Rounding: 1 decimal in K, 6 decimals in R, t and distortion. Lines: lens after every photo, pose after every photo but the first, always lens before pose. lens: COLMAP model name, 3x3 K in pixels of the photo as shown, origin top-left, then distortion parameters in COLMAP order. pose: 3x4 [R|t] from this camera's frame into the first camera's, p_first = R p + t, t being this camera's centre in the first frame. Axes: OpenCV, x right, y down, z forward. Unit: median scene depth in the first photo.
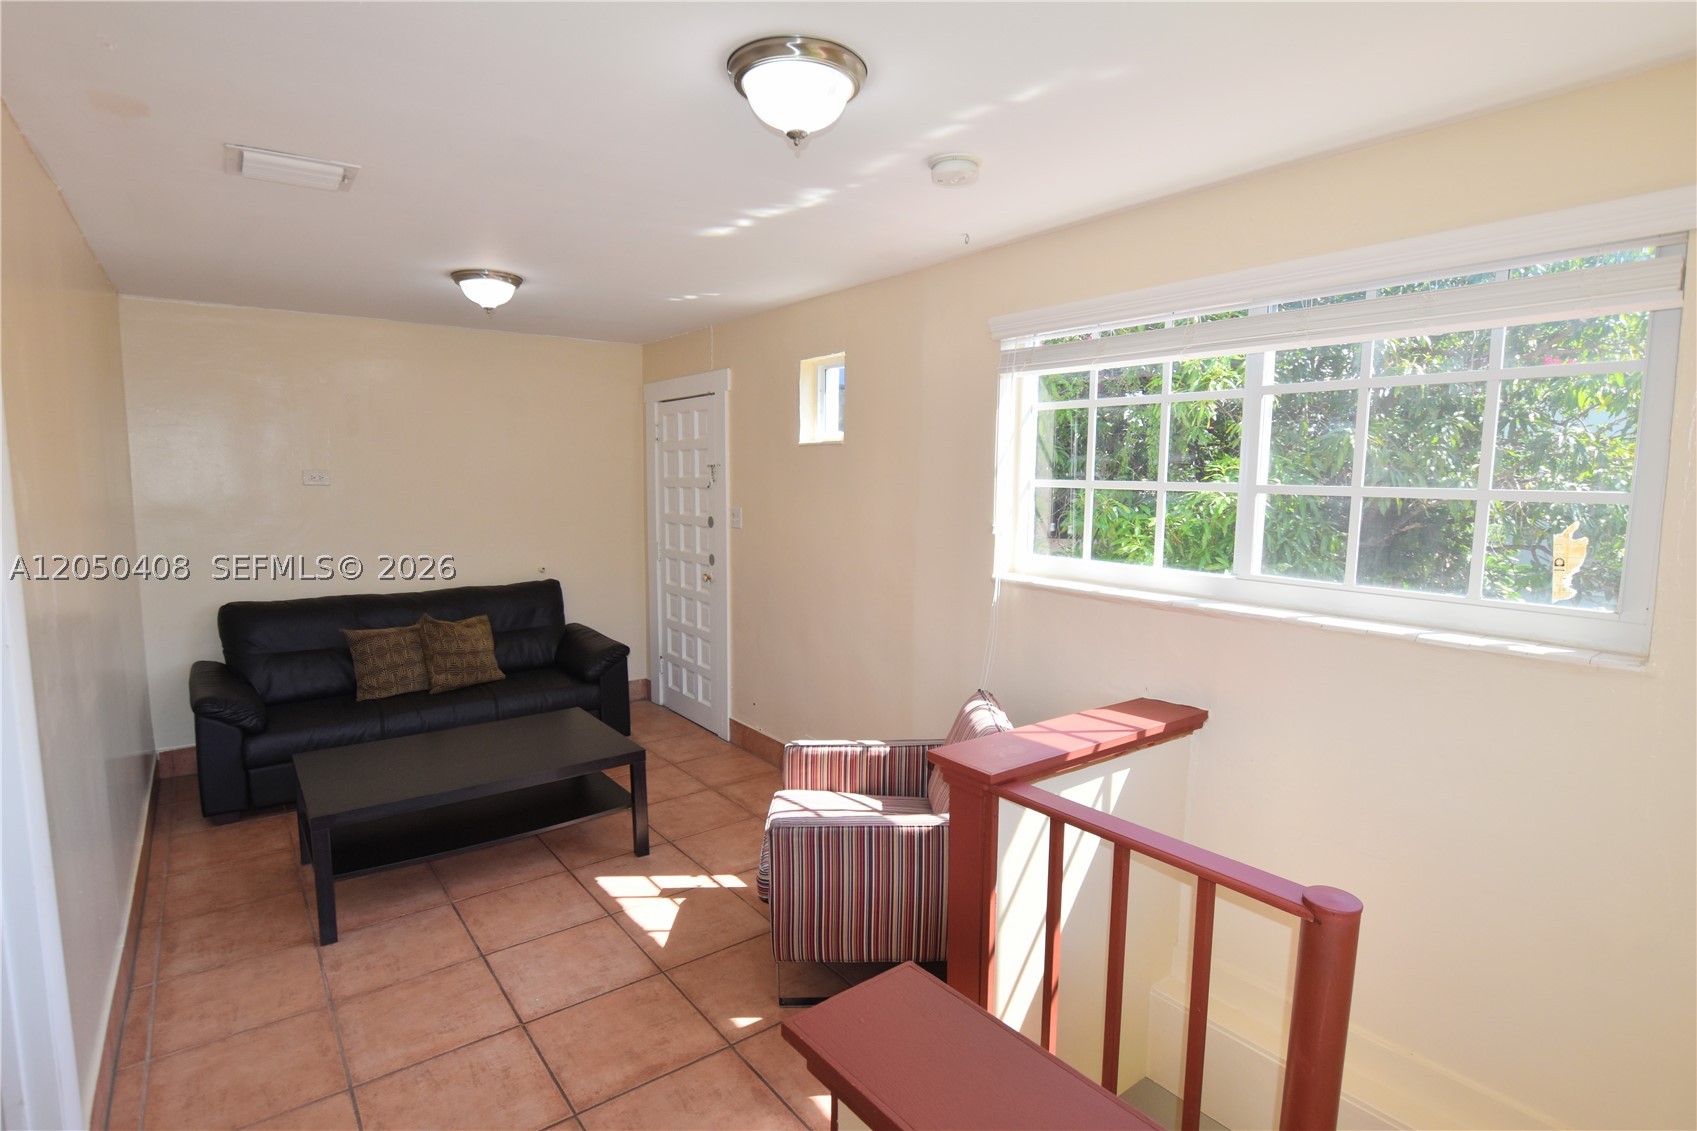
lens RADIAL K [[862.3, 0, 848.7], [0, 862.3, 570.6], [0, 0, 1]] dist [-0.022898, -0.000040]
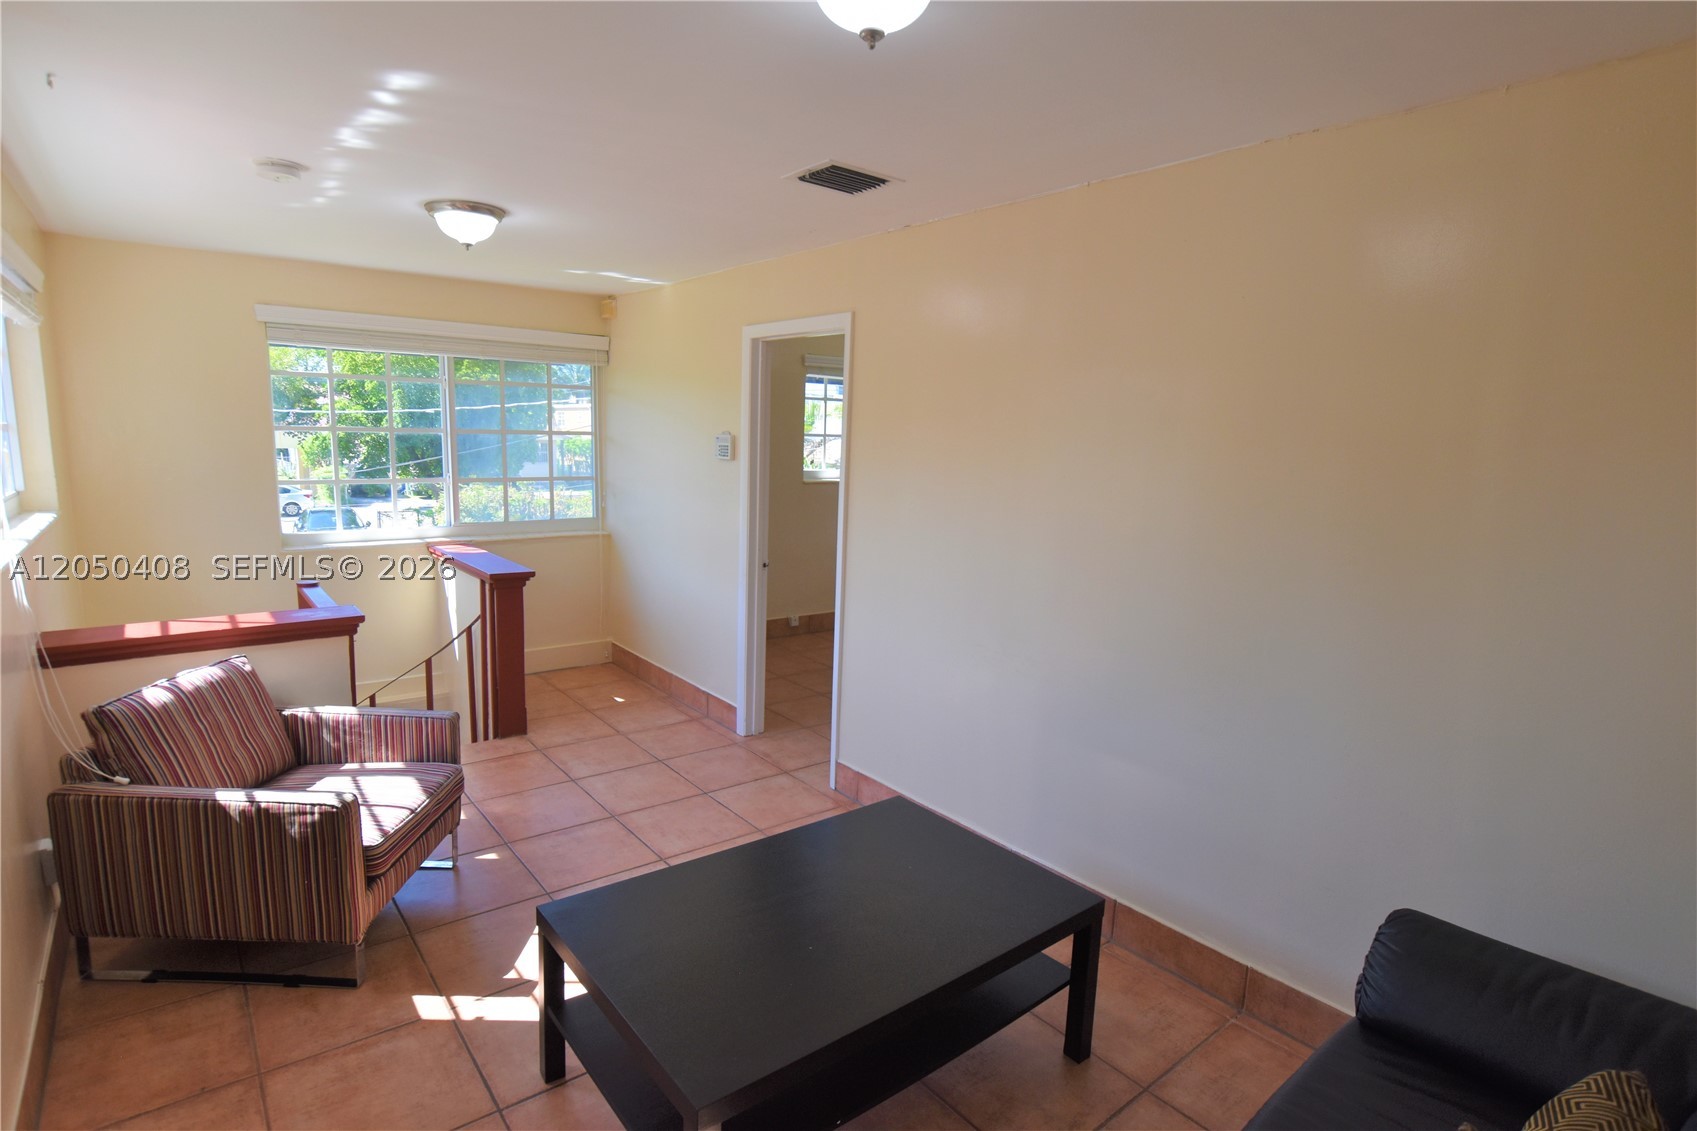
lens RADIAL K [[862.3, 0, 848.4], [0, 862.3, 560.0], [0, 0, 1]] dist [-0.022898, -0.000040]
pose [[-0.998516, -0.028585, -0.046357, -0.543116], [-0.039946, 0.962967, 0.266644, -0.241833], [0.037018, 0.268100, -0.962680, 1.974491]]
